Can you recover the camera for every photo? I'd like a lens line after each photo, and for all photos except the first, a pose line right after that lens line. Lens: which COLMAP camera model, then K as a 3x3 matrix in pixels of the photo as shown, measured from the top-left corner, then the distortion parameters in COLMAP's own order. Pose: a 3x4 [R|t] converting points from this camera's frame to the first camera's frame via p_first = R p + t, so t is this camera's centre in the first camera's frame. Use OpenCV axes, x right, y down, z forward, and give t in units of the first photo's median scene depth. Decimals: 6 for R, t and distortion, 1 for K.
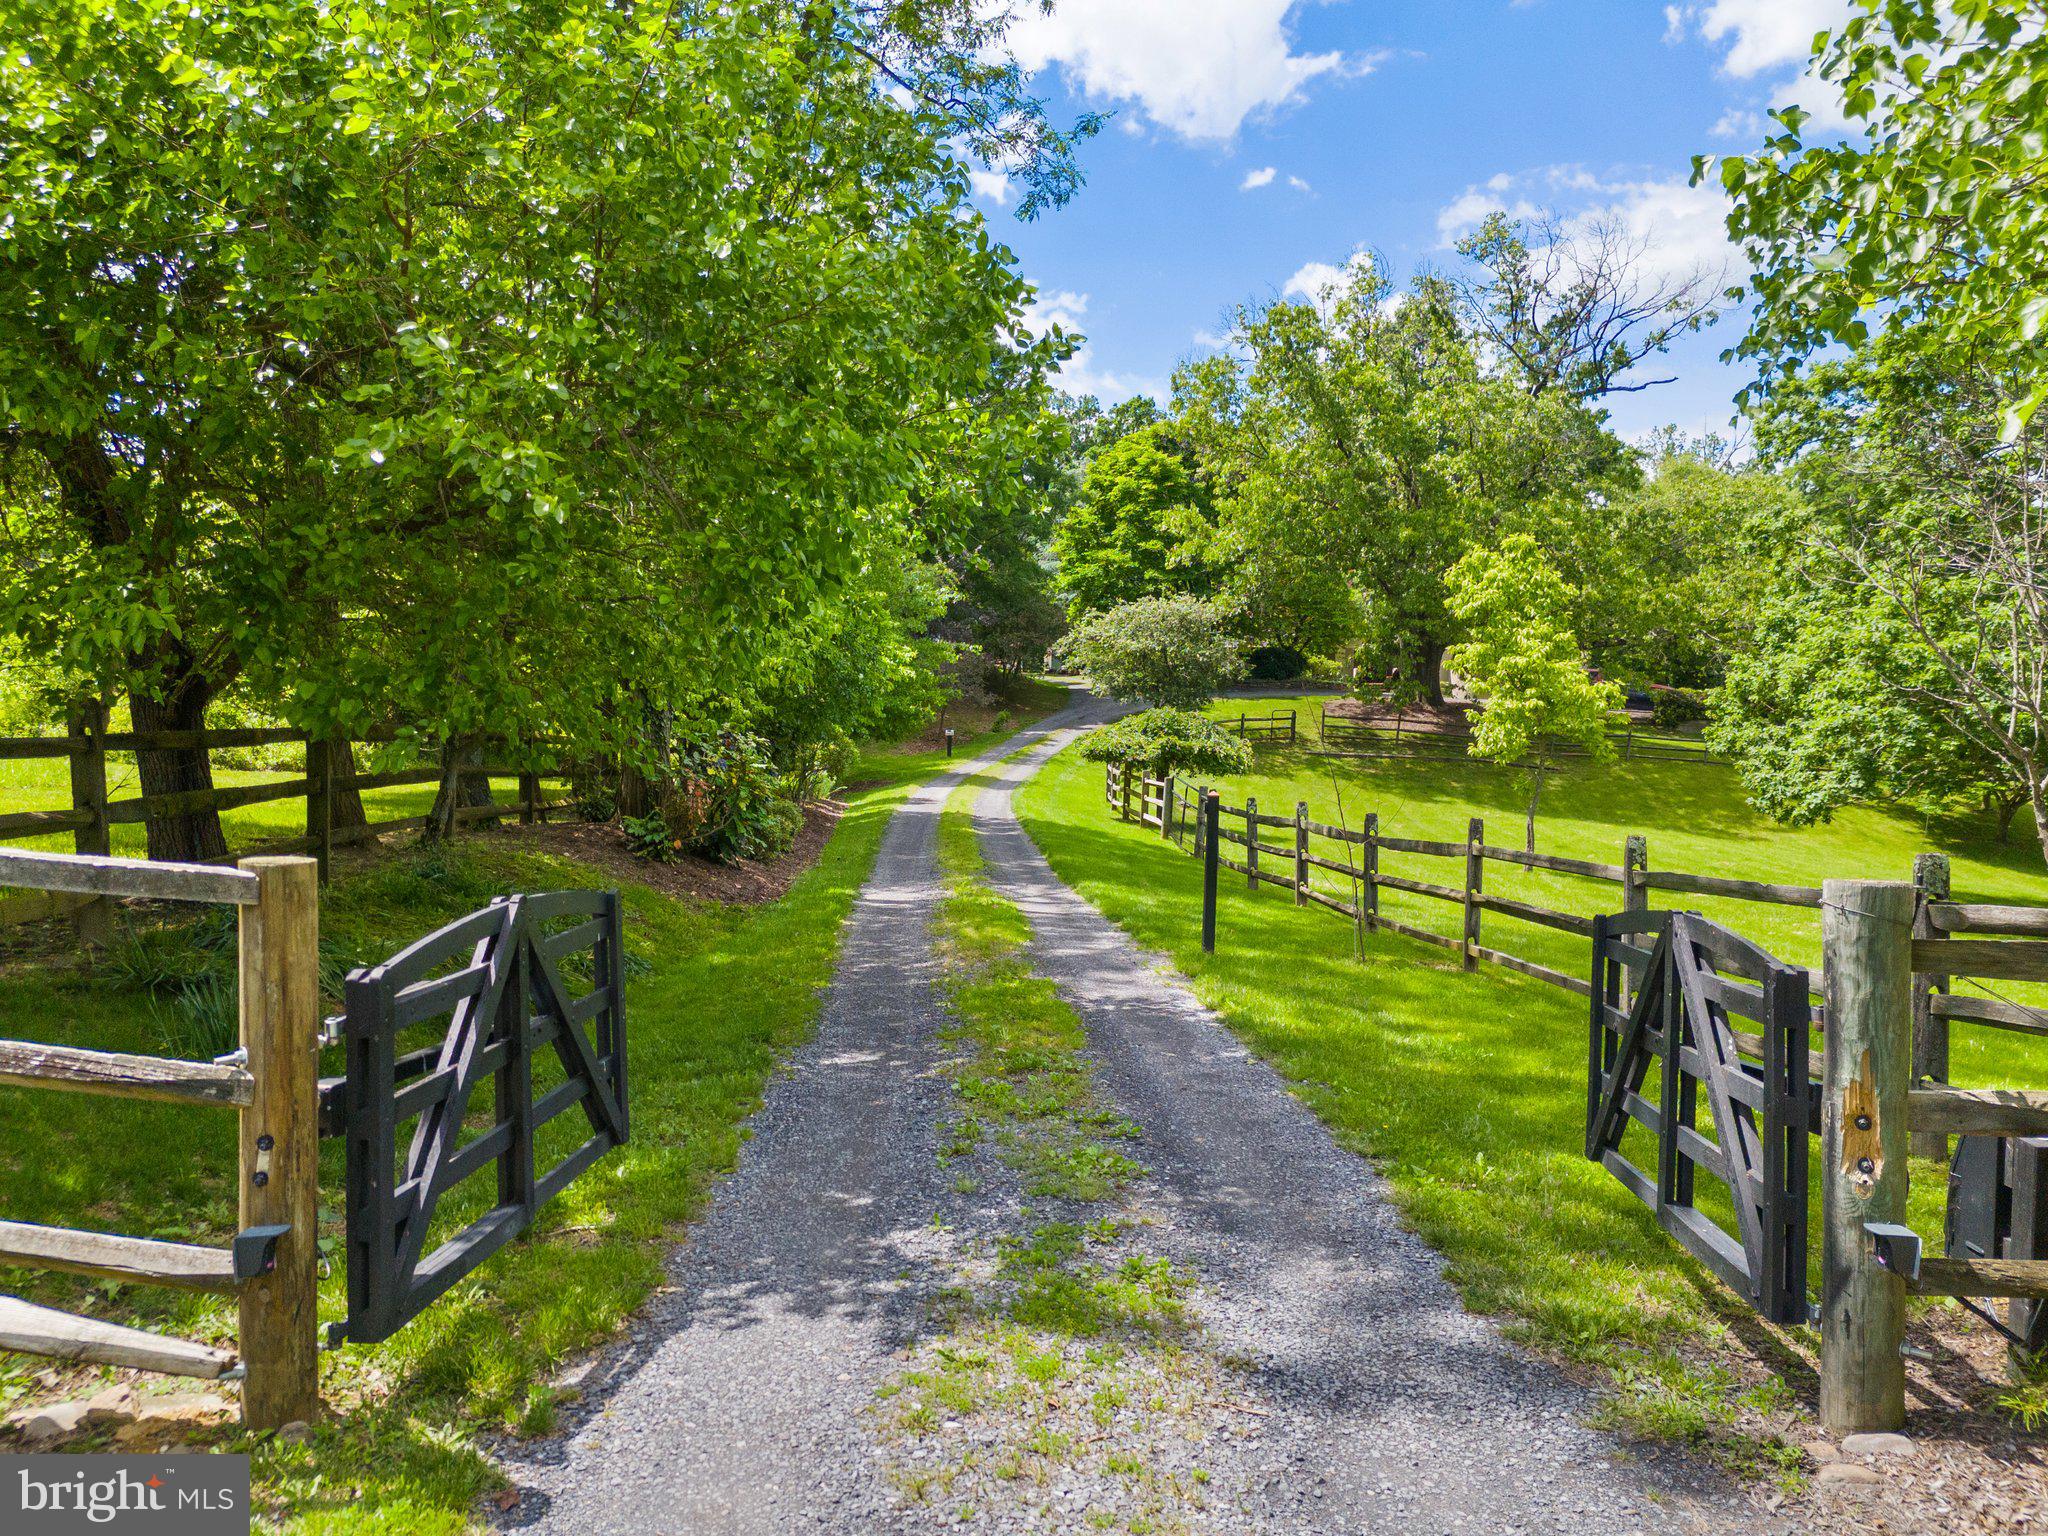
lens RADIAL K [[1474.3, 0, 1024.0], [0, 1474.3, 768.0], [0, 0, 1]] dist [0.091714, -0.114013]
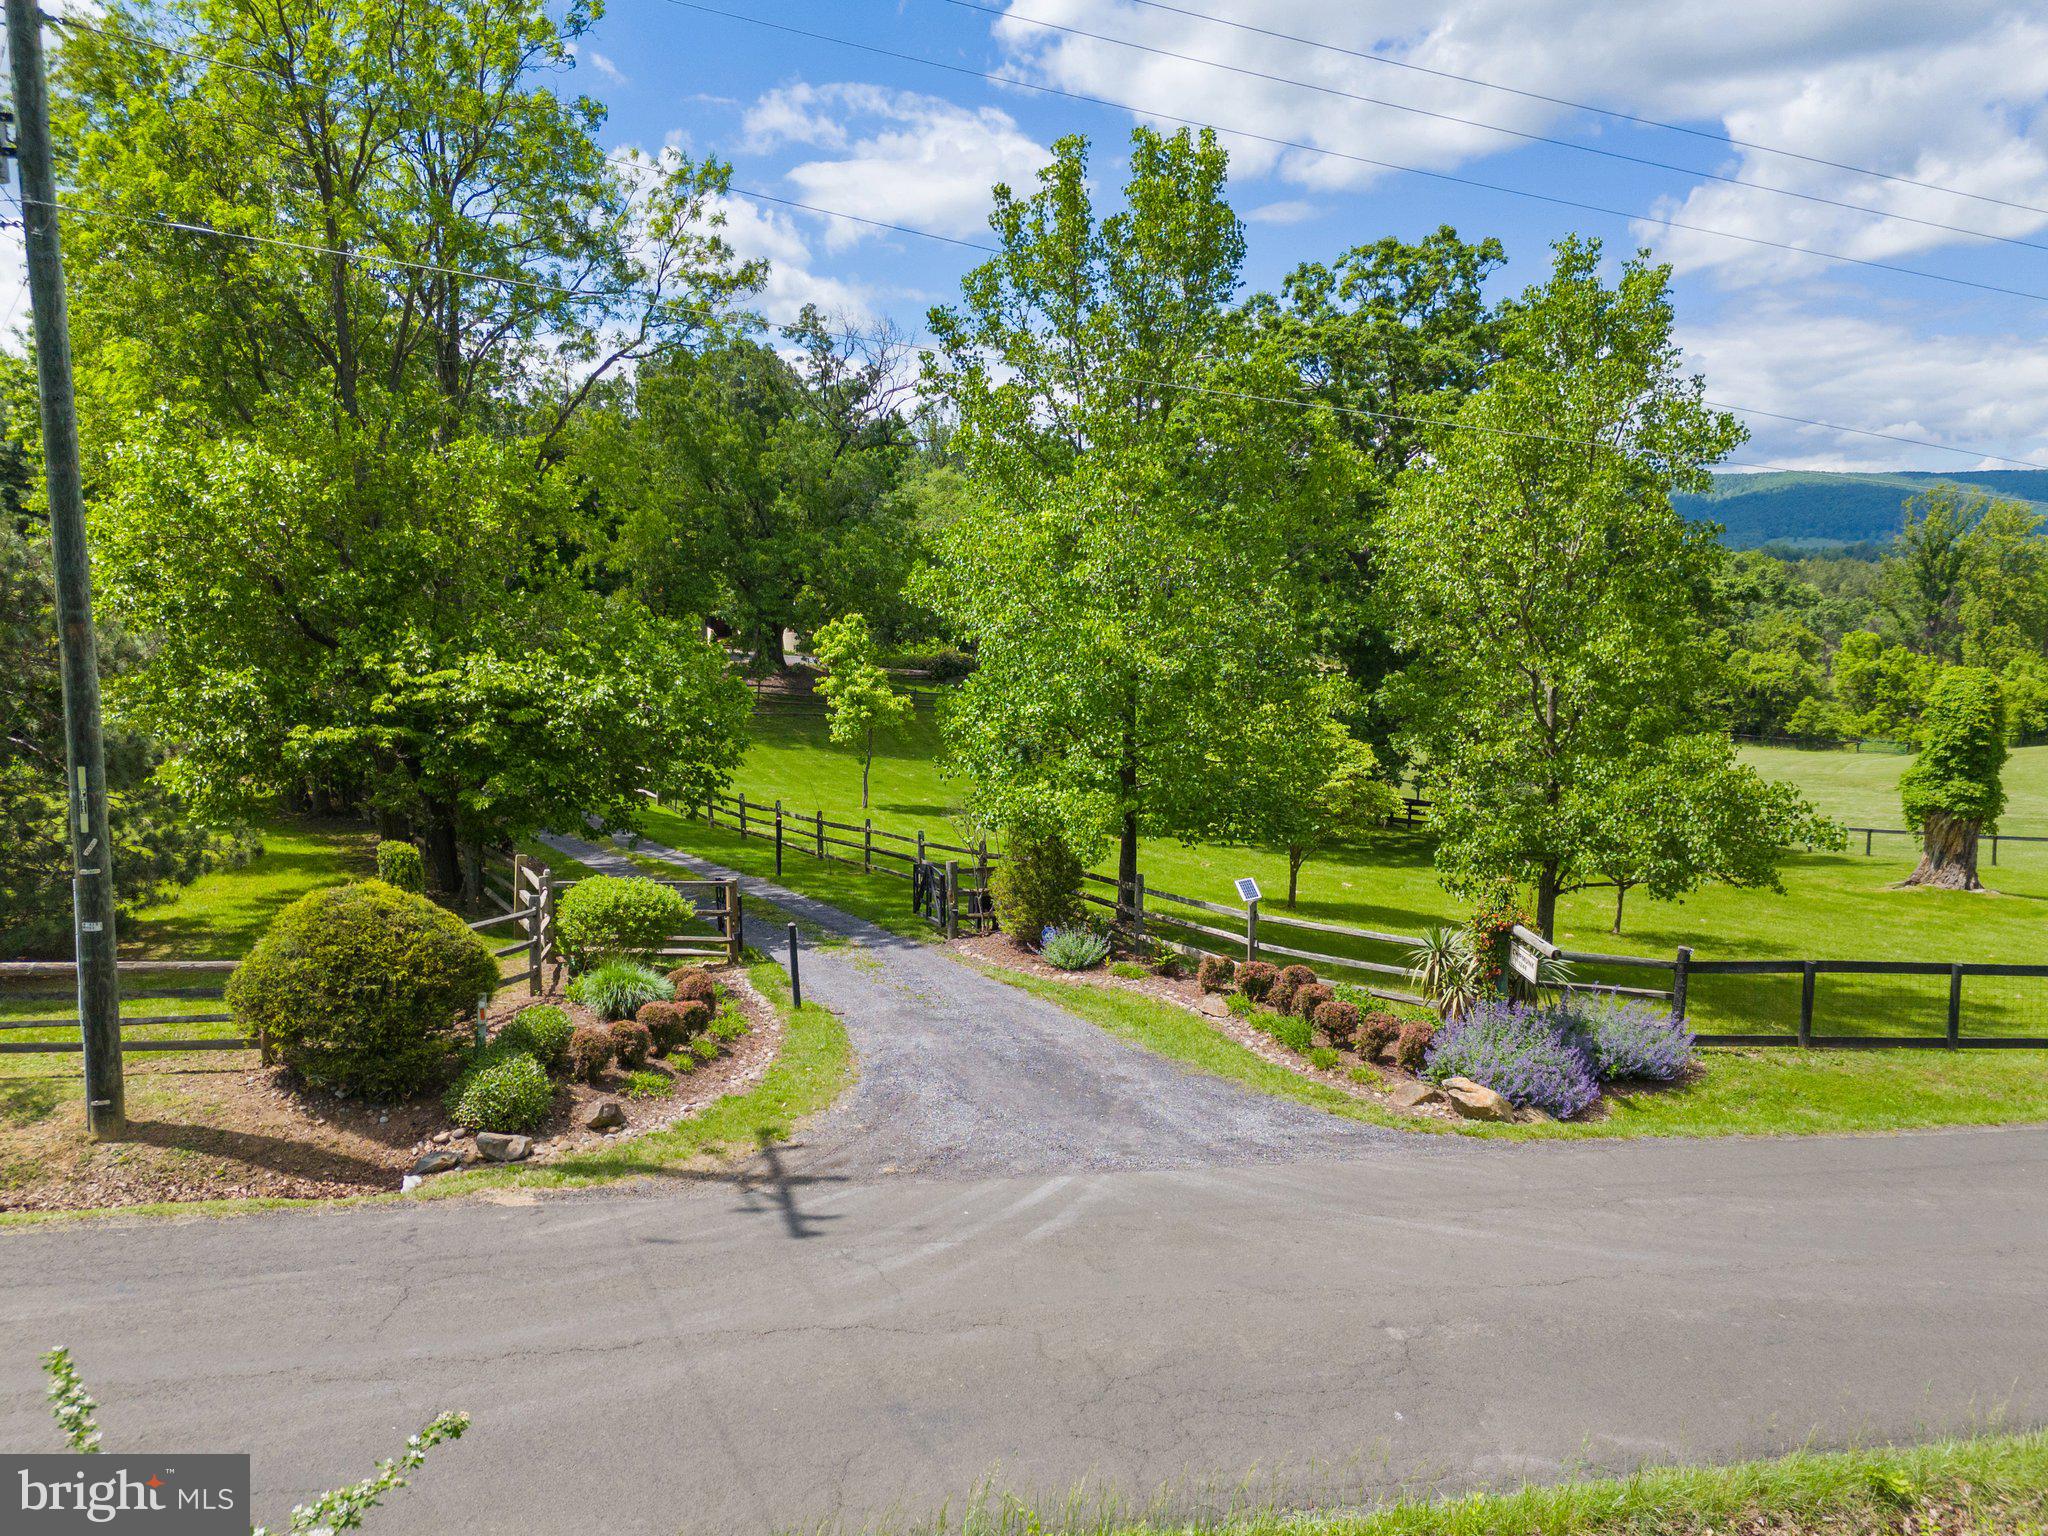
lens RADIAL K [[1474.3, 0, 1024.0], [0, 1474.3, 768.0], [0, 0, 1]] dist [0.091714, -0.114013]
pose [[0.895782, -0.062229, 0.440116, -0.265972], [0.031304, 0.996525, 0.077187, -0.109687], [-0.443389, -0.055365, 0.894617, -0.658308]]
